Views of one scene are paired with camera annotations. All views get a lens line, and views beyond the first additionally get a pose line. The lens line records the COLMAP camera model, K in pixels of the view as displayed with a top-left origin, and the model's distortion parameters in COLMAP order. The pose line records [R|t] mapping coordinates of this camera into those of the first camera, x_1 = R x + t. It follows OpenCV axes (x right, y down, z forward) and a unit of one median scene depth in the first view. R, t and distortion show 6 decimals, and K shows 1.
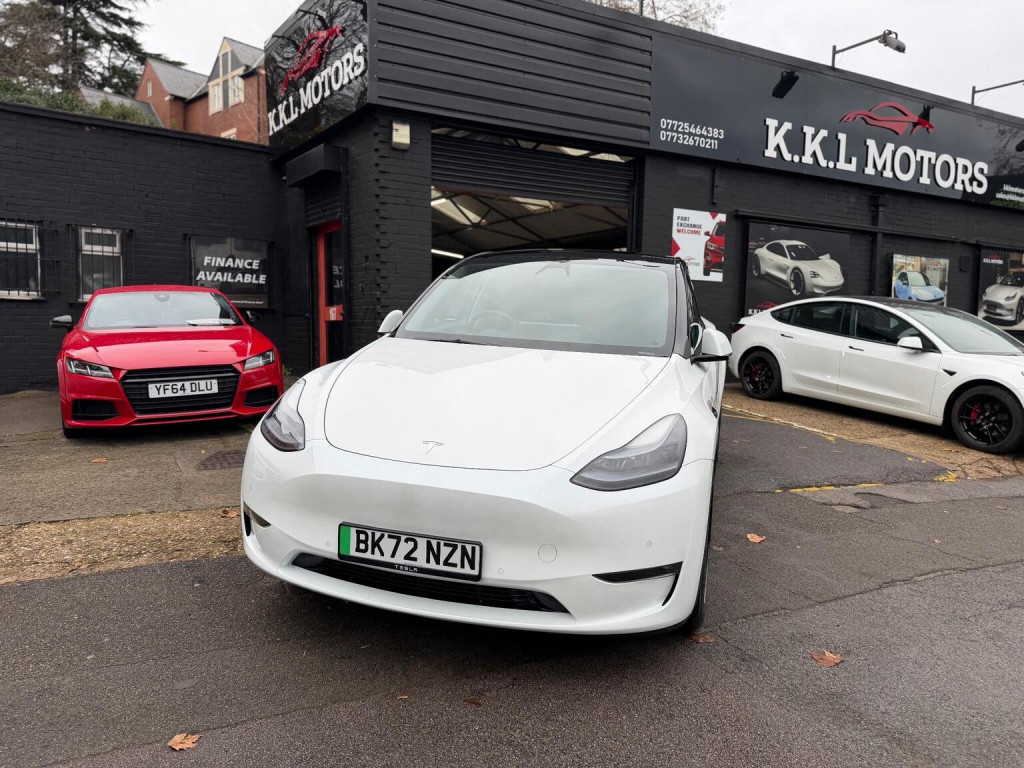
lens RADIAL K [[713.1, 0, 511.0], [0, 713.1, 382.7], [0, 0, 1]] dist [0.046614, -0.057925]
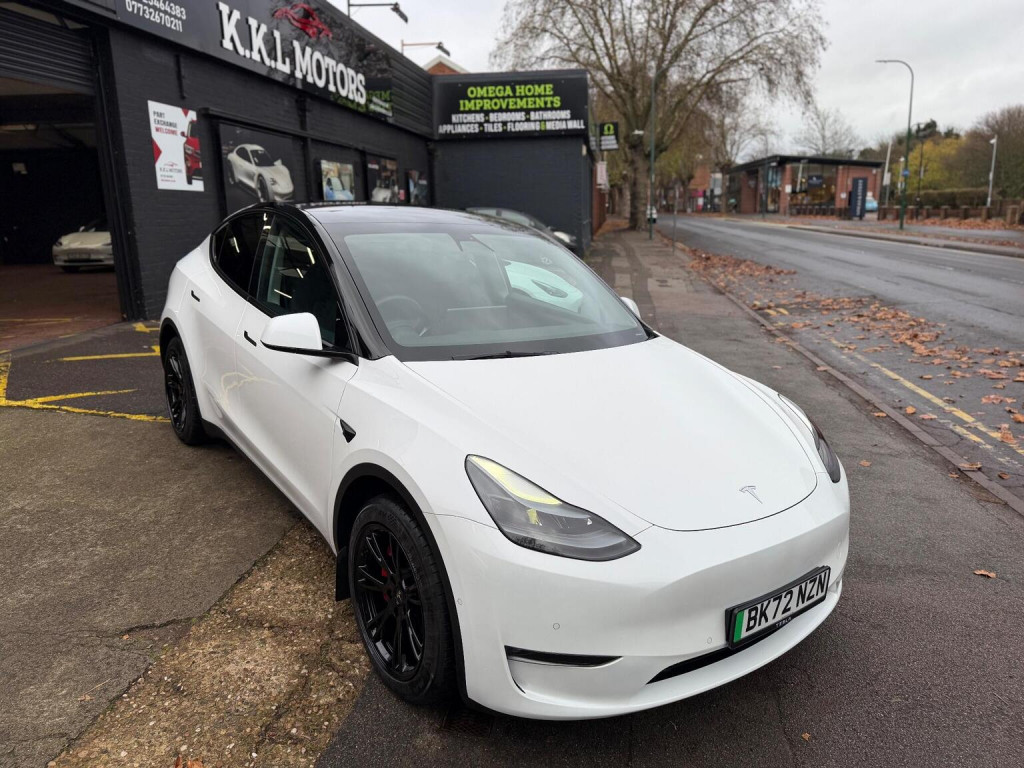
lens RADIAL K [[732.1, 0, 509.6], [0, 732.1, 379.6], [0, 0, 1]] dist [-0.032452, 0.039182]
pose [[0.594664, -0.204130, 0.777628, -0.228546], [0.080960, 0.977518, 0.194691, -0.060168], [-0.799887, -0.052819, 0.597821, 0.157171]]
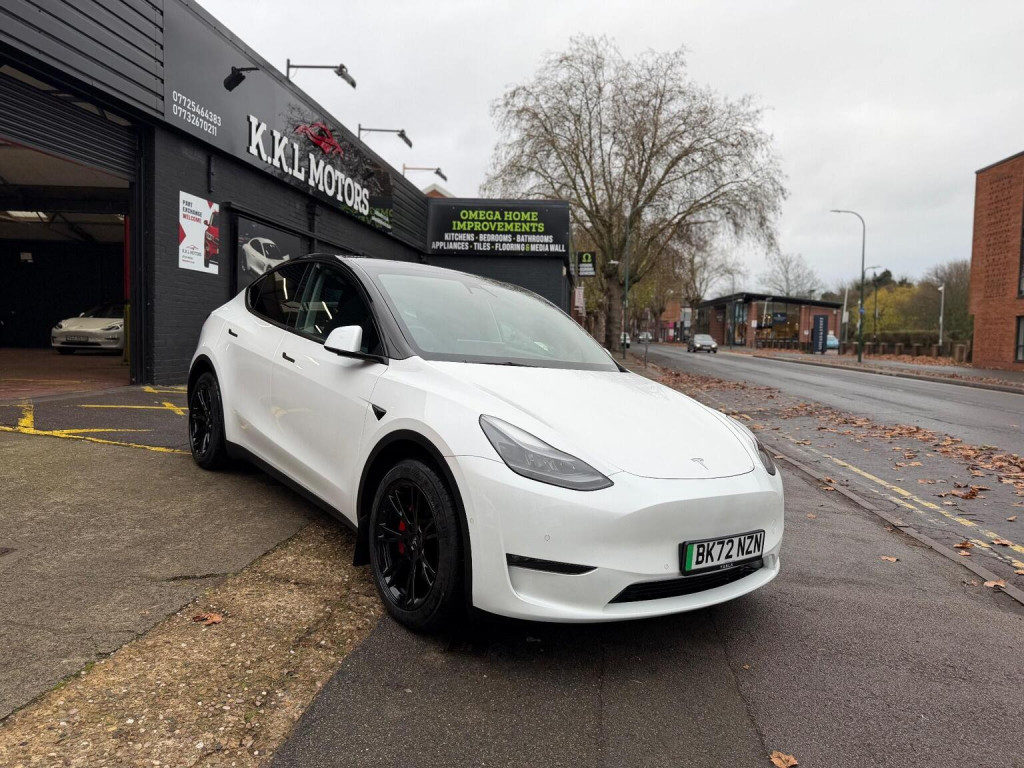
lens RADIAL K [[717.7, 0, 513.5], [0, 717.7, 374.6], [0, 0, 1]] dist [0.048590, -0.076613]
pose [[0.568107, -0.041120, 0.821927, -0.286296], [0.031842, 0.999101, 0.027976, -0.022647], [-0.822339, 0.010278, 0.568906, 0.130487]]
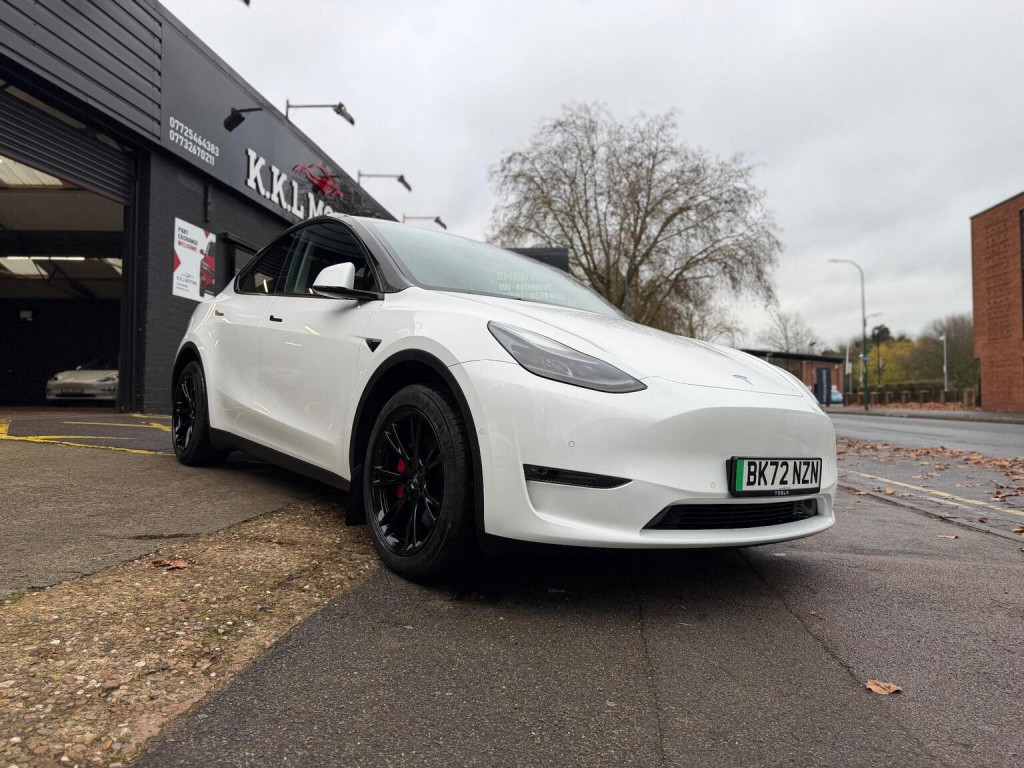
lens RADIAL K [[719.0, 0, 511.0], [0, 719.0, 370.9], [0, 0, 1]] dist [0.050208, -0.079161]
pose [[0.572304, 0.023416, 0.819707, -0.261756], [0.054397, 0.996307, -0.066440, 0.029008], [-0.818236, 0.082614, 0.568916, 0.154742]]
